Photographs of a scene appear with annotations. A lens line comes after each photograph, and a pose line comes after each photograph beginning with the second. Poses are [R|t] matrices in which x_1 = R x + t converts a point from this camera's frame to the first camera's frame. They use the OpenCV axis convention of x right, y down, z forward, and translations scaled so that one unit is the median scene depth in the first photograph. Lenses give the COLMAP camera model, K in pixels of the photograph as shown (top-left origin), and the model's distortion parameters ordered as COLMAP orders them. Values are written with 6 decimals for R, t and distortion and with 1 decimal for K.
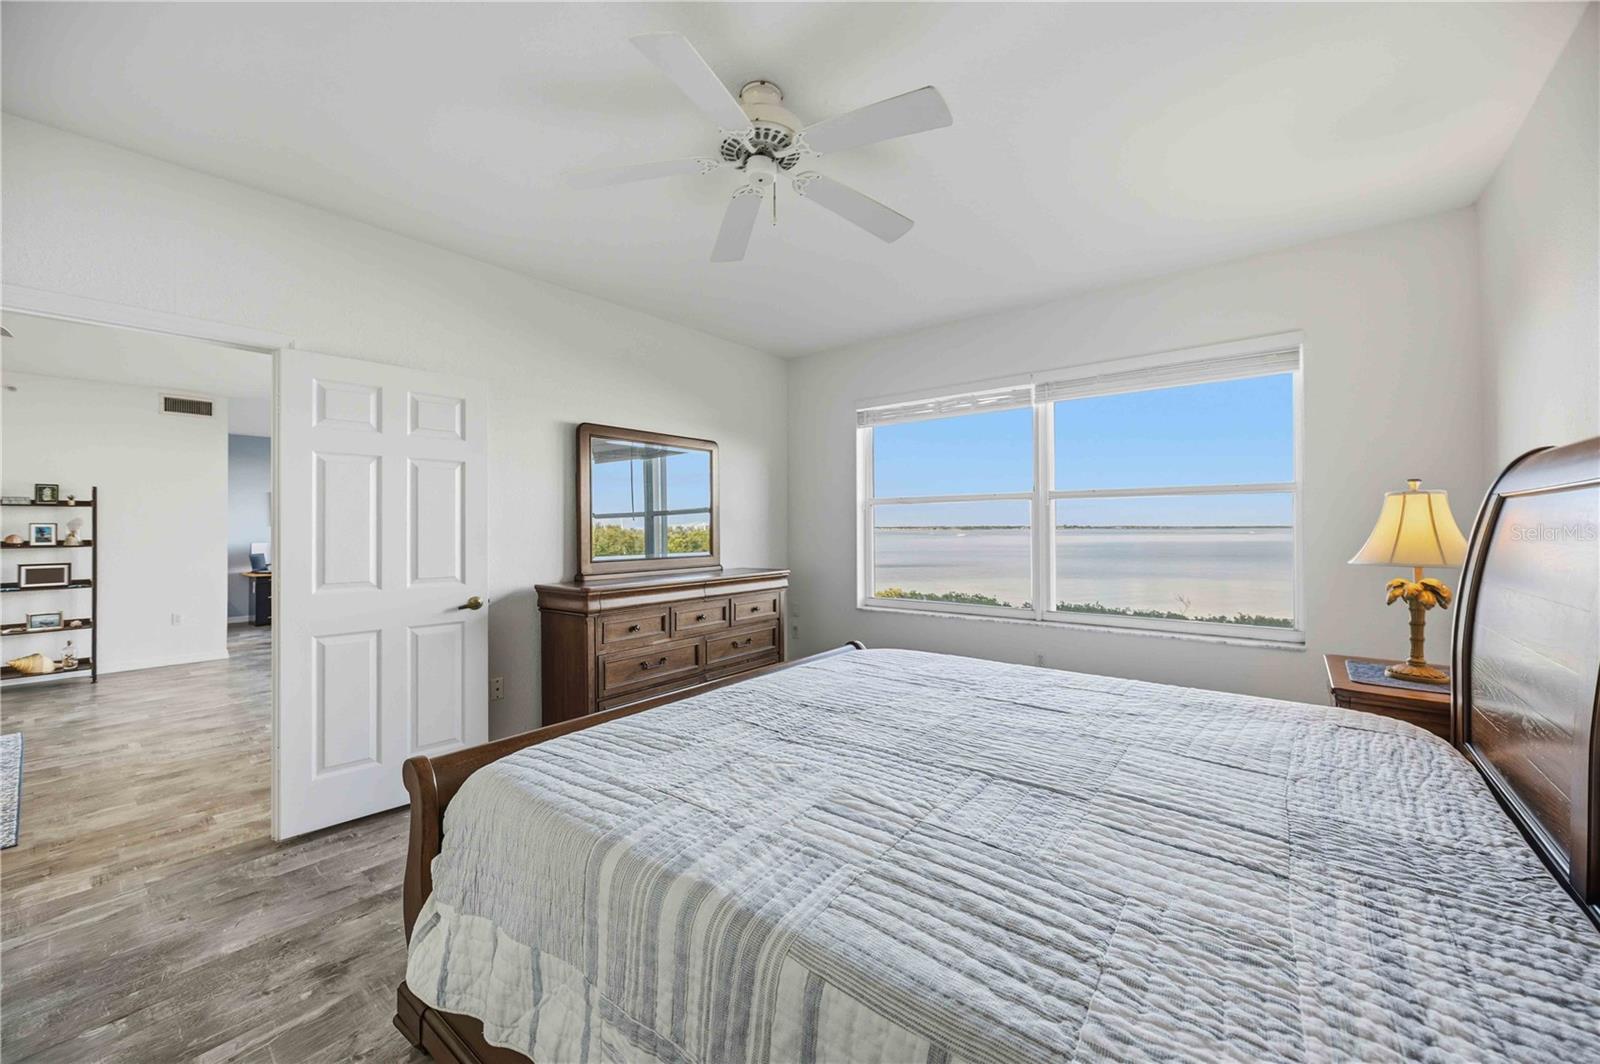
lens RADIAL K [[613.8, 0, 805.3], [0, 613.8, 533.8], [0, 0, 1]] dist [-0.000564, -0.000509]
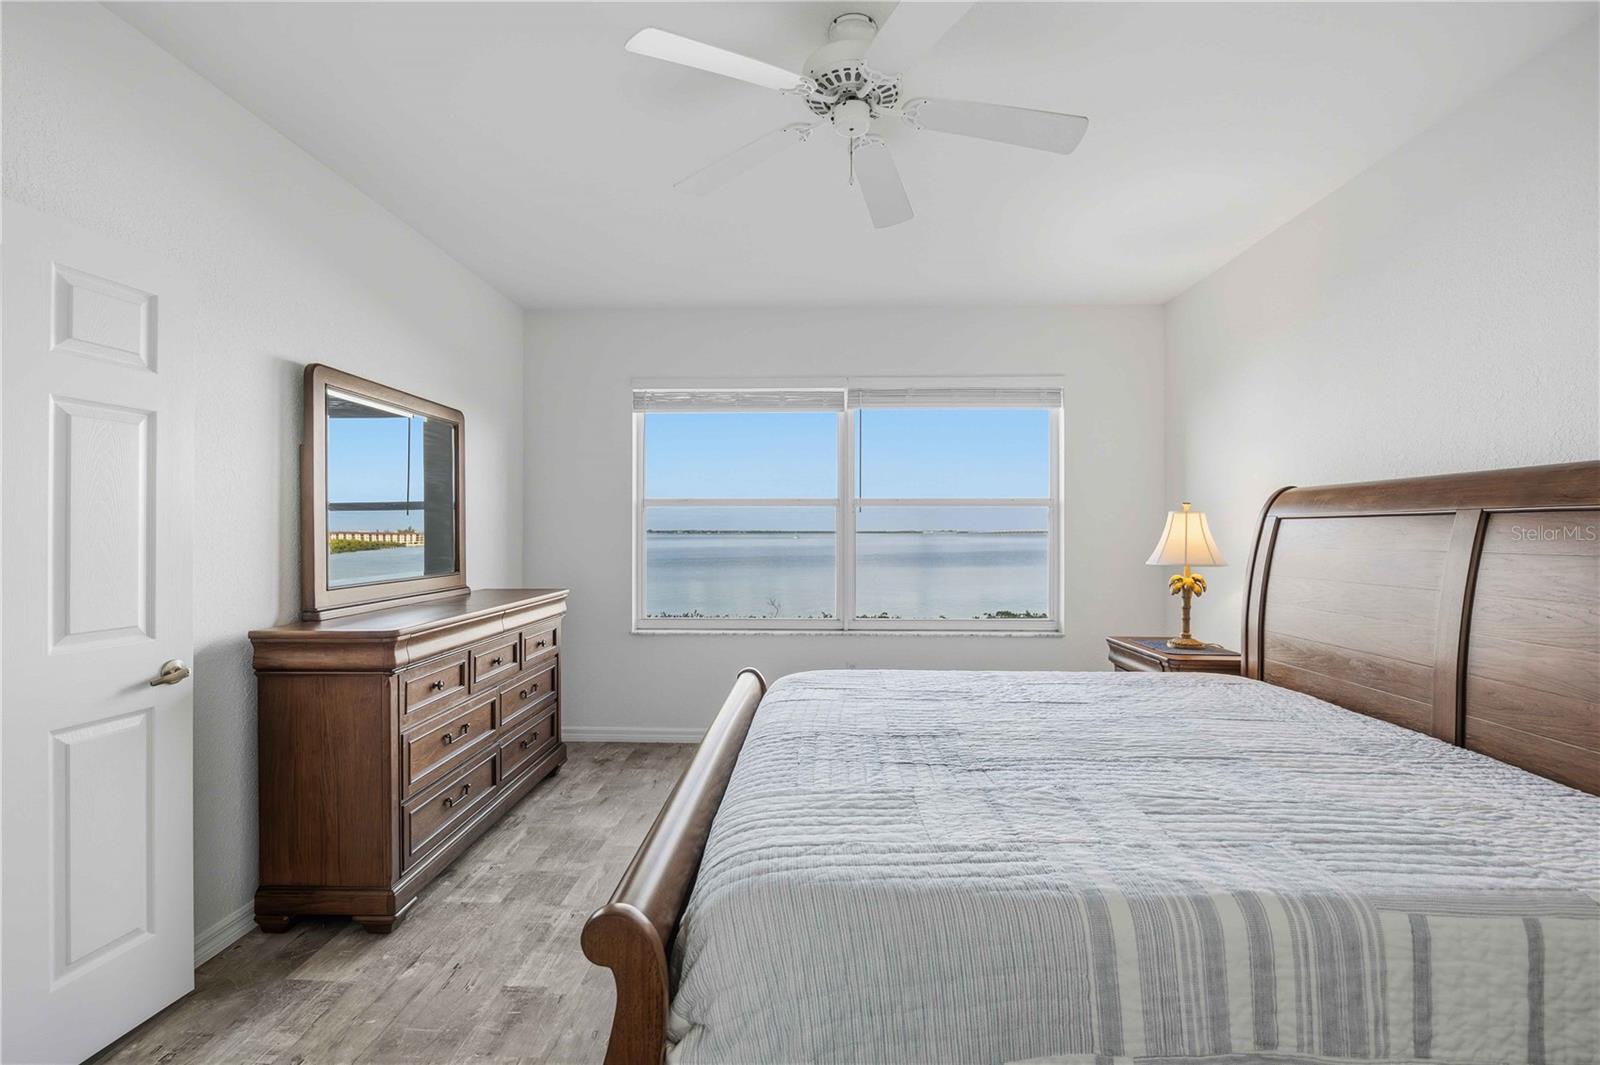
lens RADIAL K [[717.9, 0, 800.0], [0, 717.9, 532.5], [0, 0, 1]] dist [-0.006042, -0.001187]
pose [[0.804839, 0.005321, 0.593470, -0.870169], [0.000604, 0.999952, -0.009786, -0.008367], [-0.593493, 0.008235, 0.804797, 0.285598]]
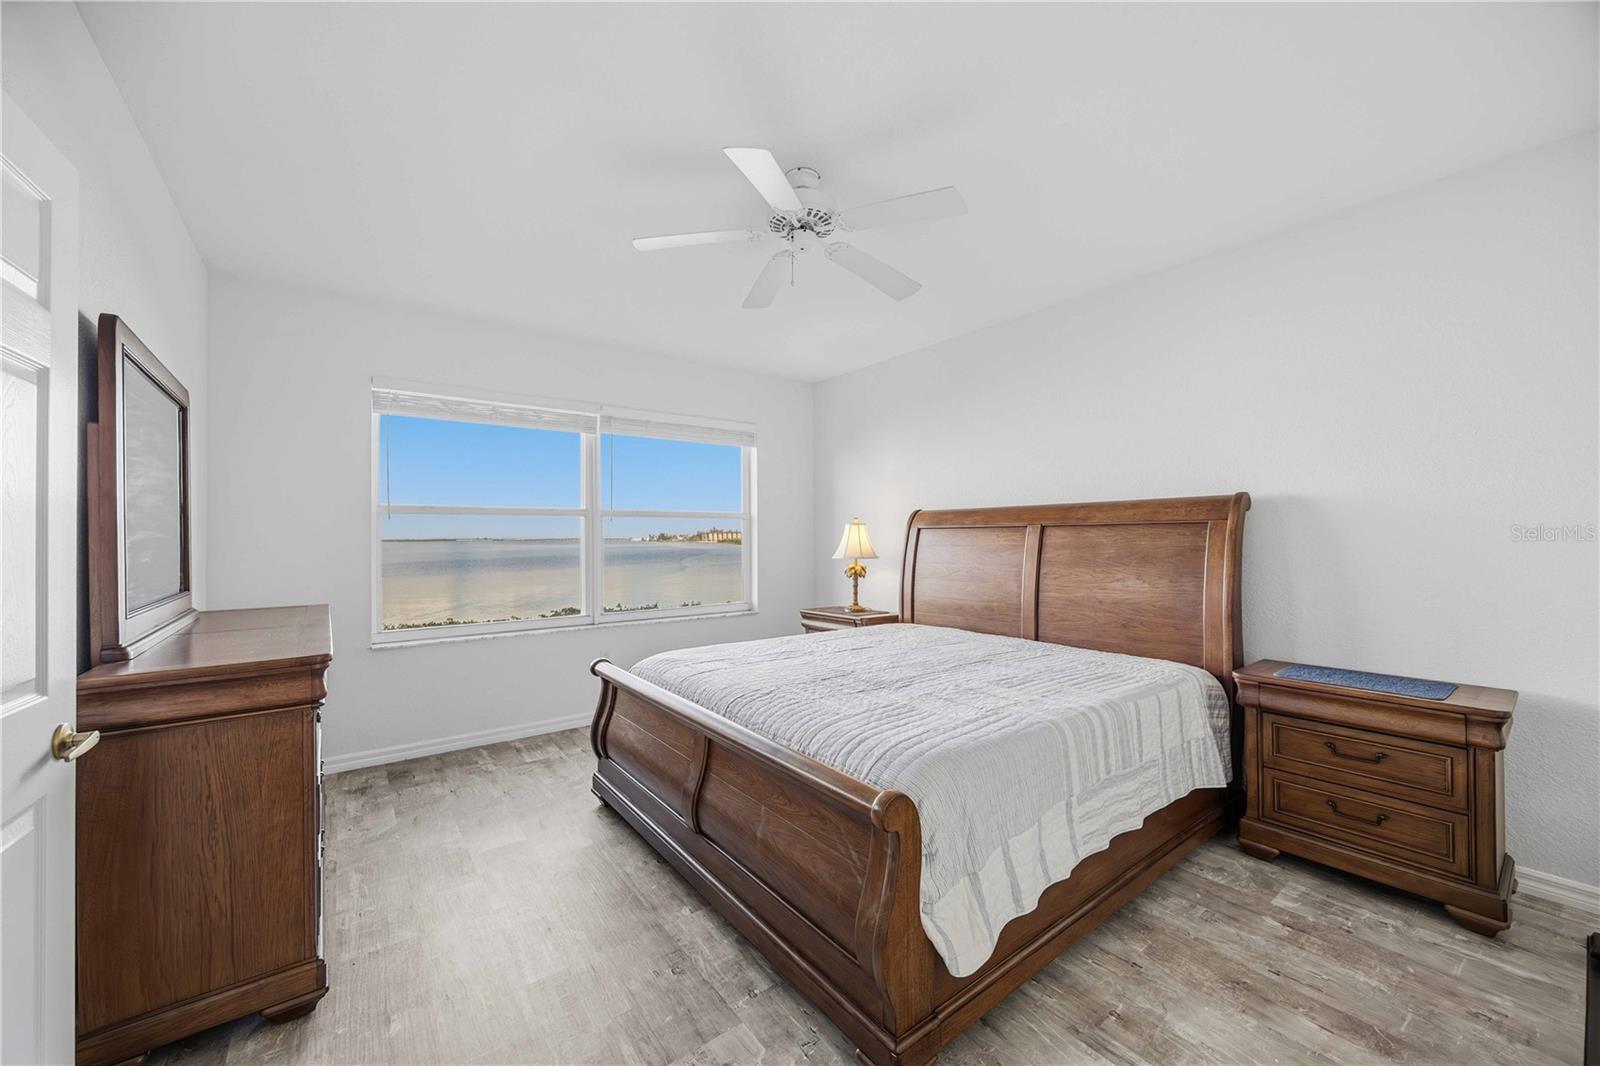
lens RADIAL K [[610.2, 0, 798.9], [0, 610.2, 537.2], [0, 0, 1]] dist [-0.001422, -0.000174]
pose [[0.253797, 0.004590, 0.967247, -1.474012], [0.013609, 0.999873, -0.008316, -0.008996], [-0.967162, 0.015274, 0.253702, 0.853378]]
